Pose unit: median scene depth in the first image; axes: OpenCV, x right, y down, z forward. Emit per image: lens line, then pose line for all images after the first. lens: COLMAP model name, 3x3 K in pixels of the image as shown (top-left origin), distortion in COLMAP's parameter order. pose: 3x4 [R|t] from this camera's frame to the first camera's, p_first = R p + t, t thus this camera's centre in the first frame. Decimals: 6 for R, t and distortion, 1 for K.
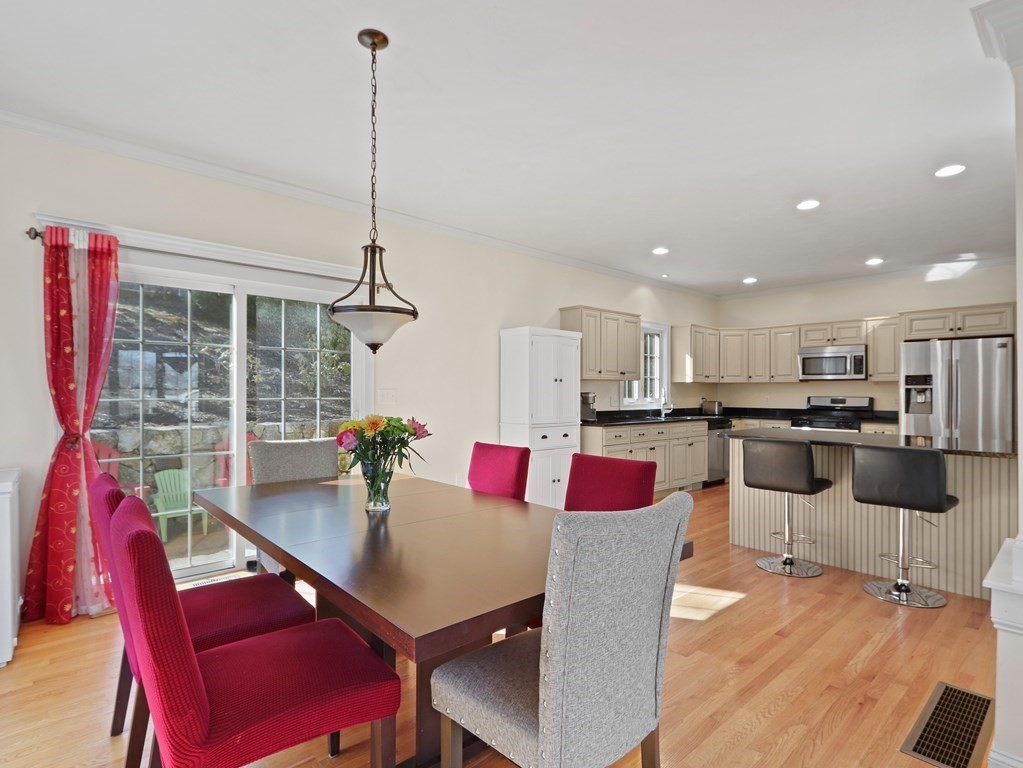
lens RADIAL K [[526.3, 0, 512.0], [0, 526.3, 391.1], [0, 0, 1]] dist [0.000233, 0.000254]
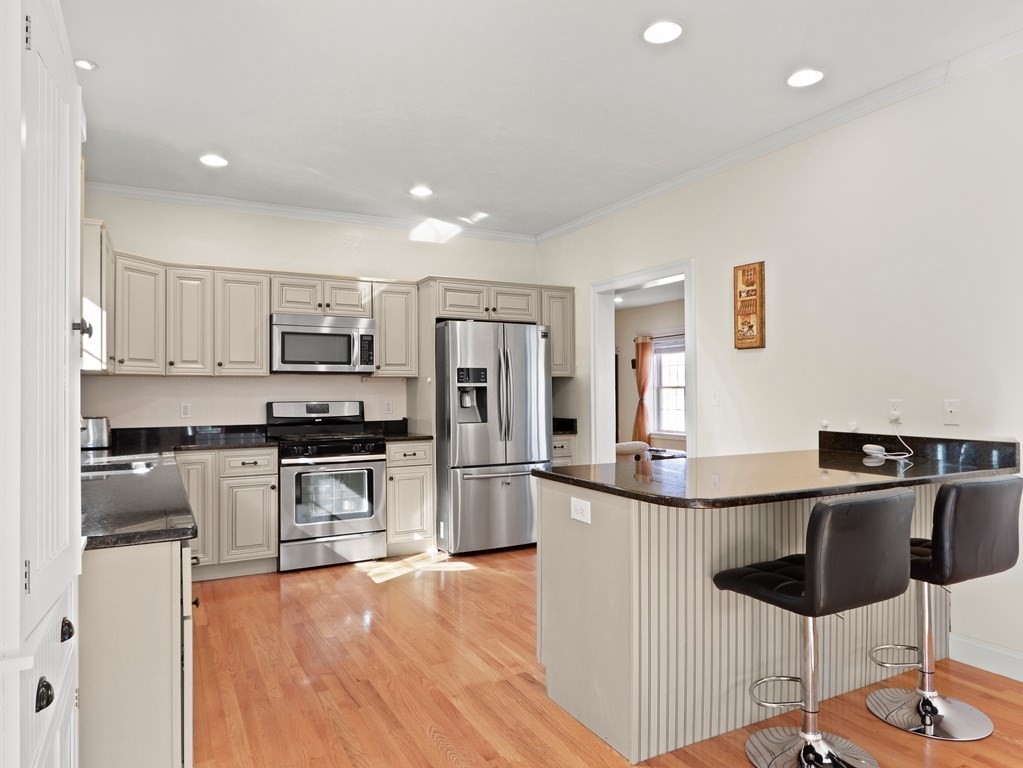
lens RADIAL K [[666.6, 0, 508.9], [0, 666.6, 384.7], [0, 0, 1]] dist [-0.002576, 0.005810]
pose [[0.244806, 0.008327, 0.969536, -0.071833], [0.006042, 0.999931, -0.010113, 0.000843], [-0.969553, 0.008333, 0.244739, 0.635422]]
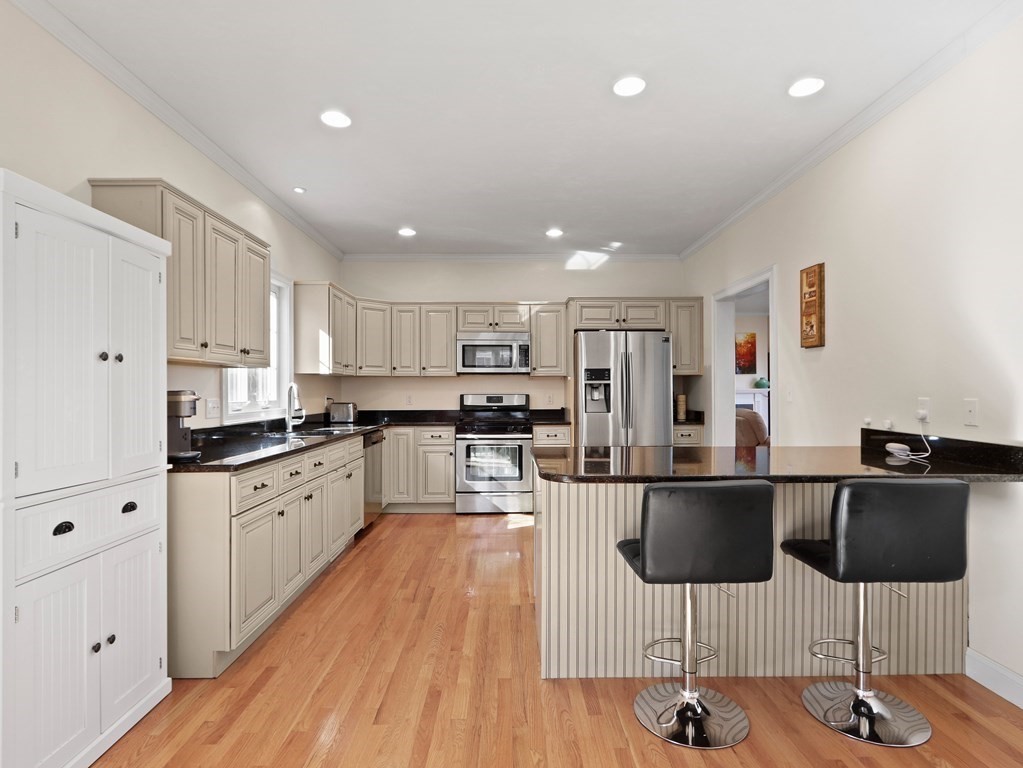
lens RADIAL K [[542.4, 0, 509.6], [0, 542.4, 386.5], [0, 0, 1]] dist [-0.006463, 0.004374]
pose [[0.663081, -0.000398, 0.748548, -0.005140], [0.002950, 0.999993, -0.002082, 0.000675], [-0.748542, 0.003589, 0.663078, 0.439596]]
